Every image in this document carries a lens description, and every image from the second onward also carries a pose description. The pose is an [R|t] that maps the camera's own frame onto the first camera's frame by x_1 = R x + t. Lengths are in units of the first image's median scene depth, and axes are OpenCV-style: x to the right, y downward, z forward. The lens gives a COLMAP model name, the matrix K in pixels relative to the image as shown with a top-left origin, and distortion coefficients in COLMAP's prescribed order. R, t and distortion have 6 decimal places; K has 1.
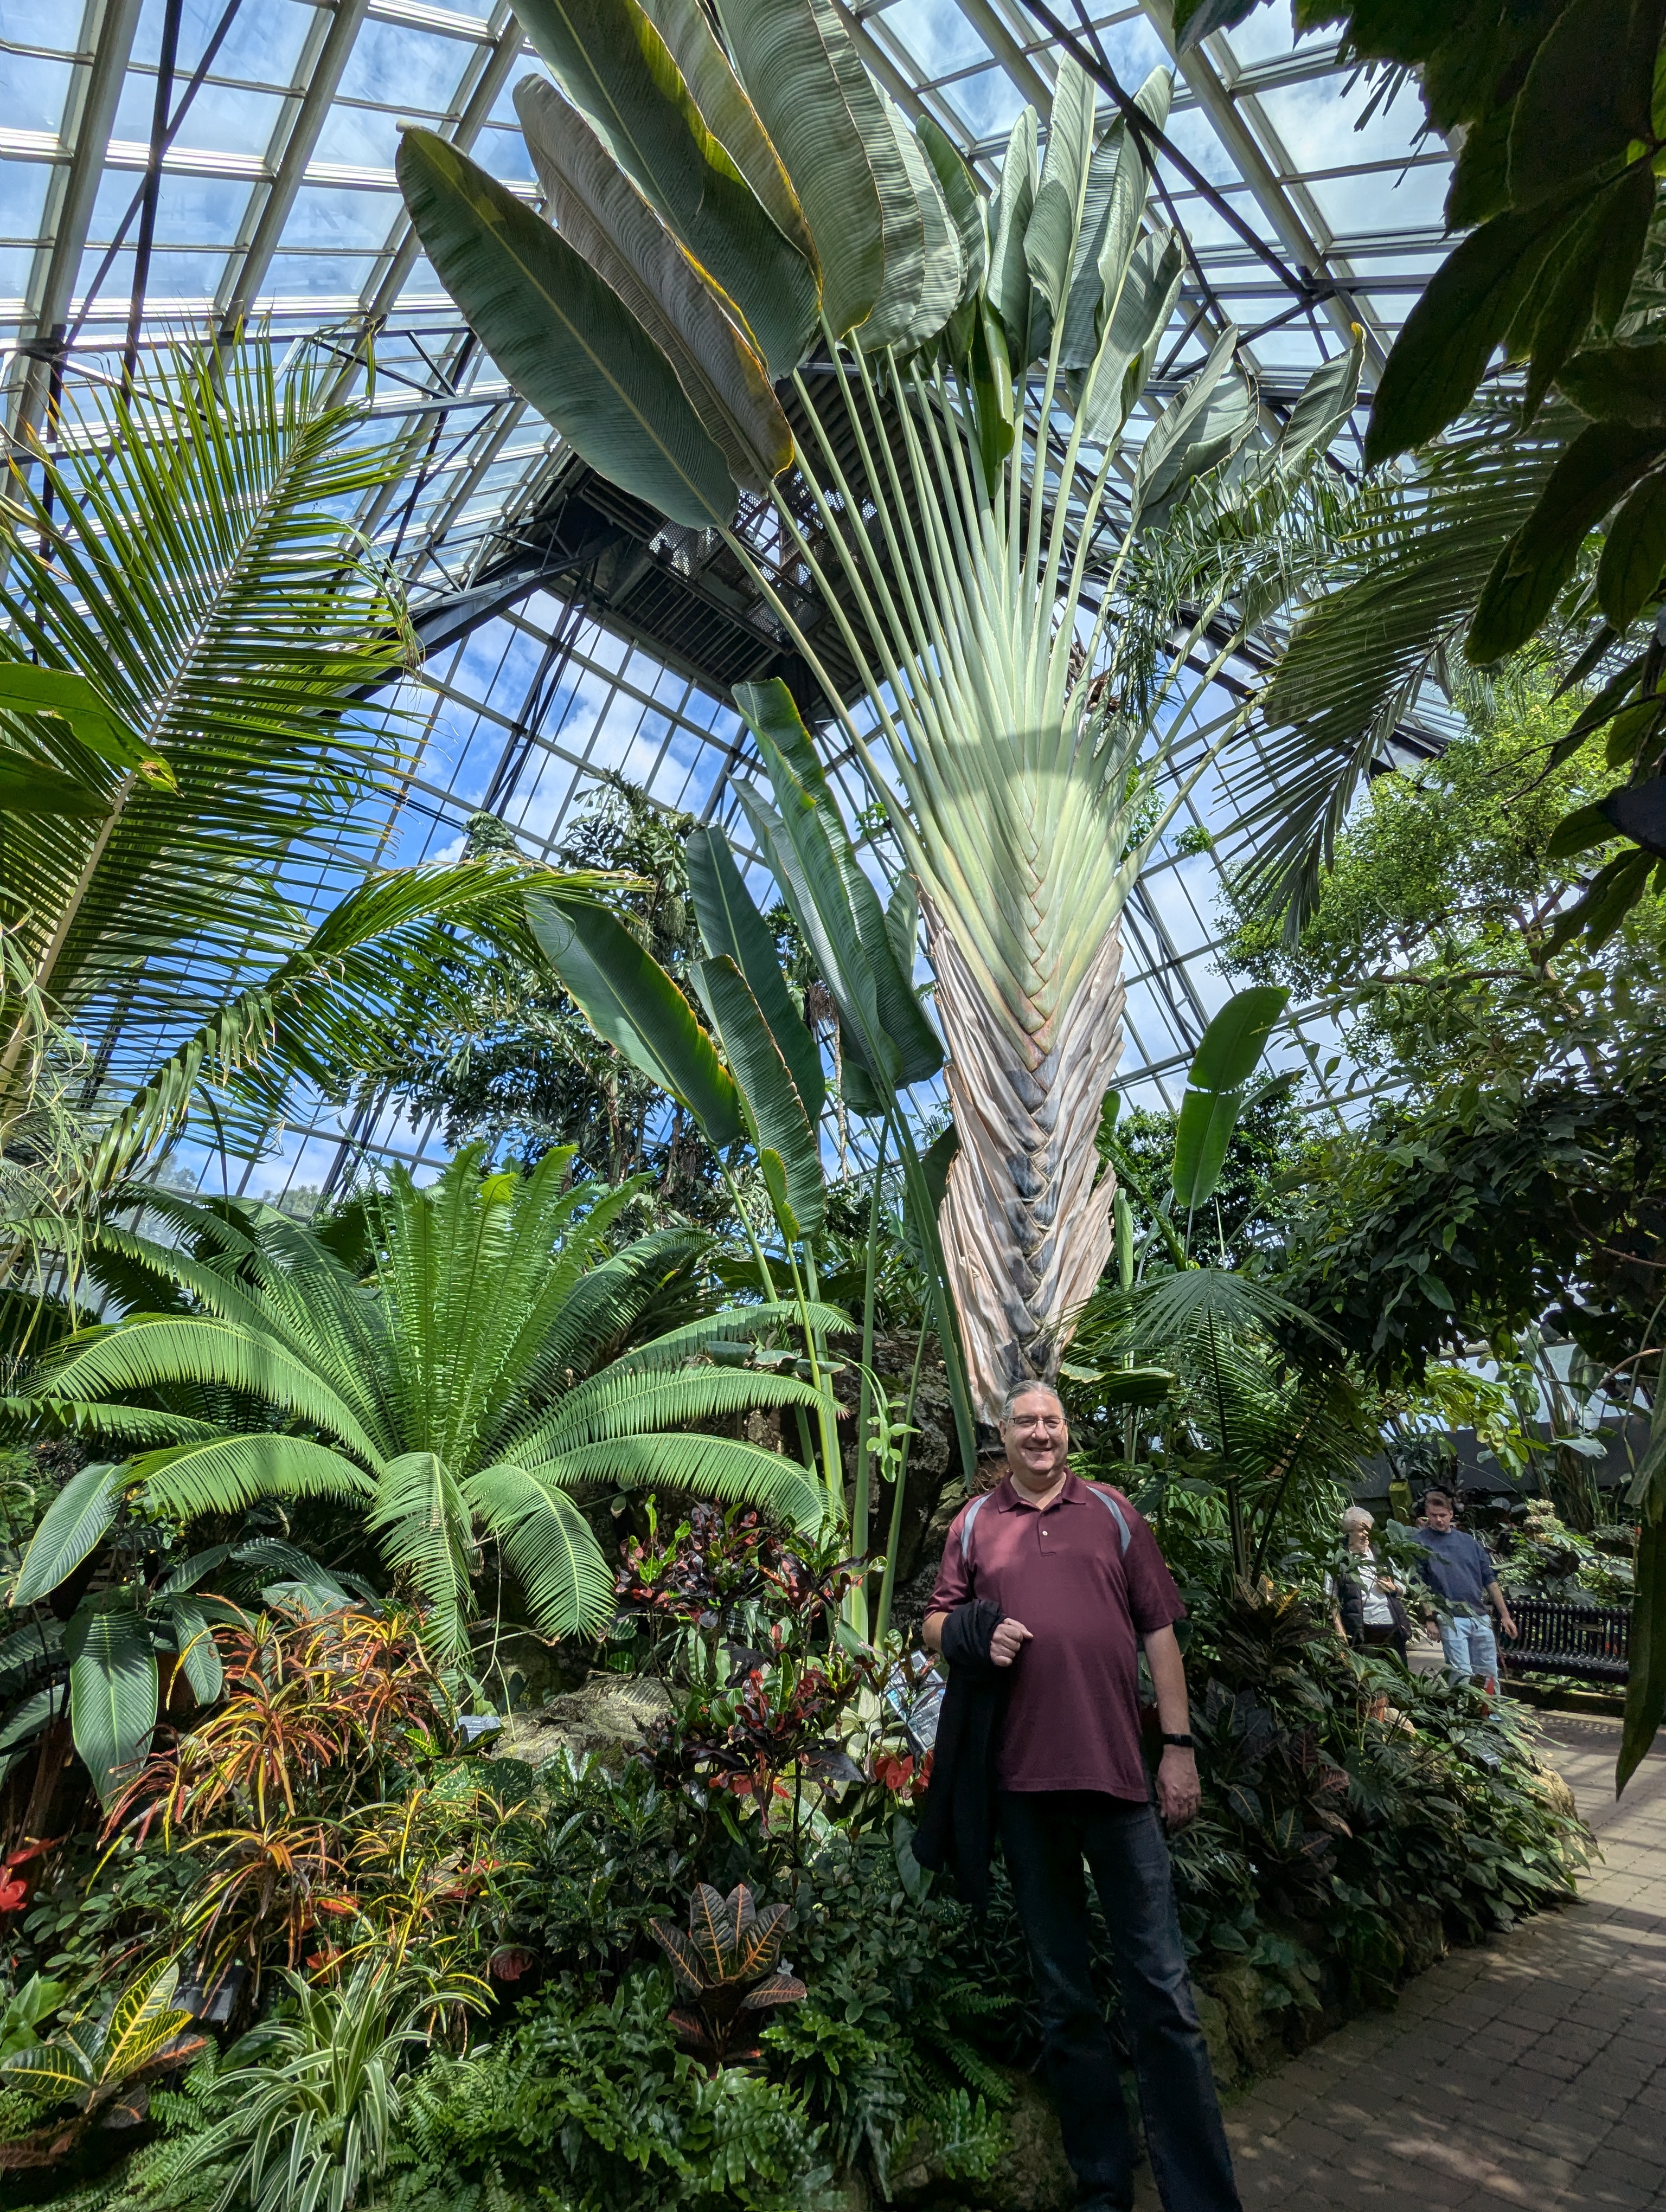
lens RADIAL K [[1053.3, 0, 837.5], [0, 1053.3, 1104.7], [0, 0, 1]] dist [-0.001267, 0.002050]
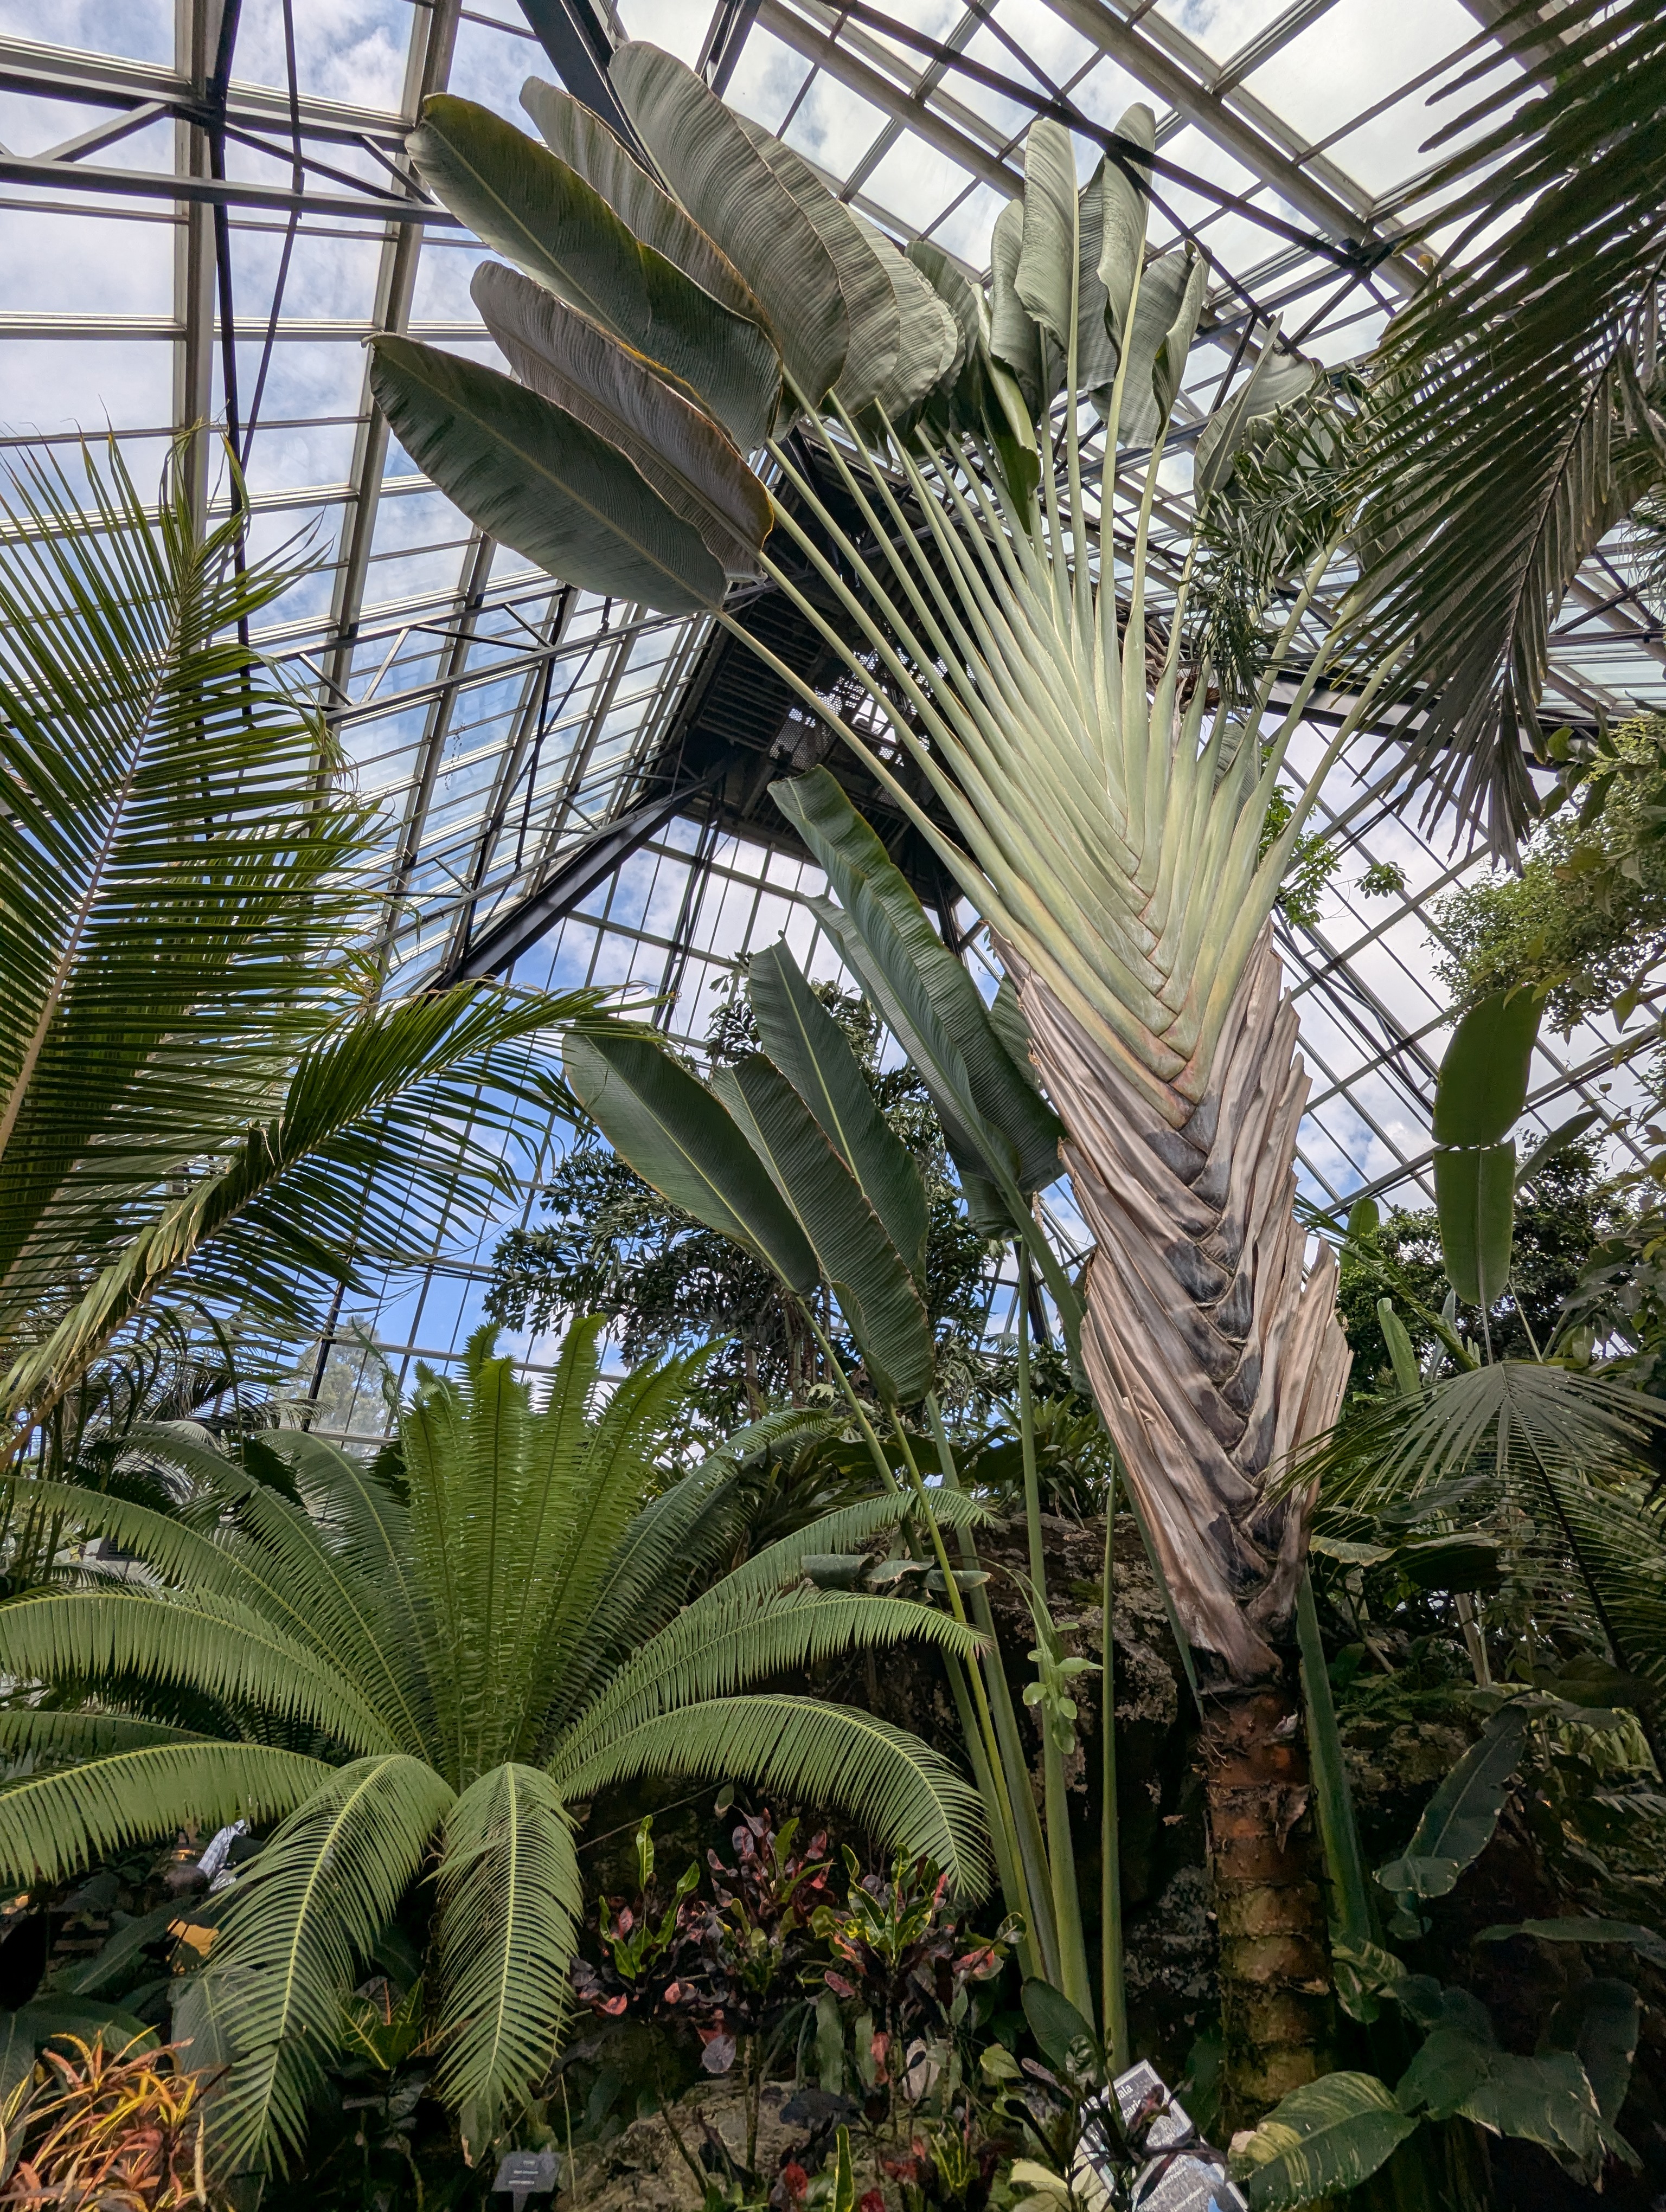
lens RADIAL K [[1053.3, 0, 830.1], [0, 1053.3, 1101.7], [0, 0, 1]] dist [-0.001267, 0.002050]
pose [[0.963572, -0.177917, -0.199684, 0.088174], [0.139373, 0.971278, -0.192859, 0.051357], [0.228262, 0.158003, 0.960693, 0.205464]]
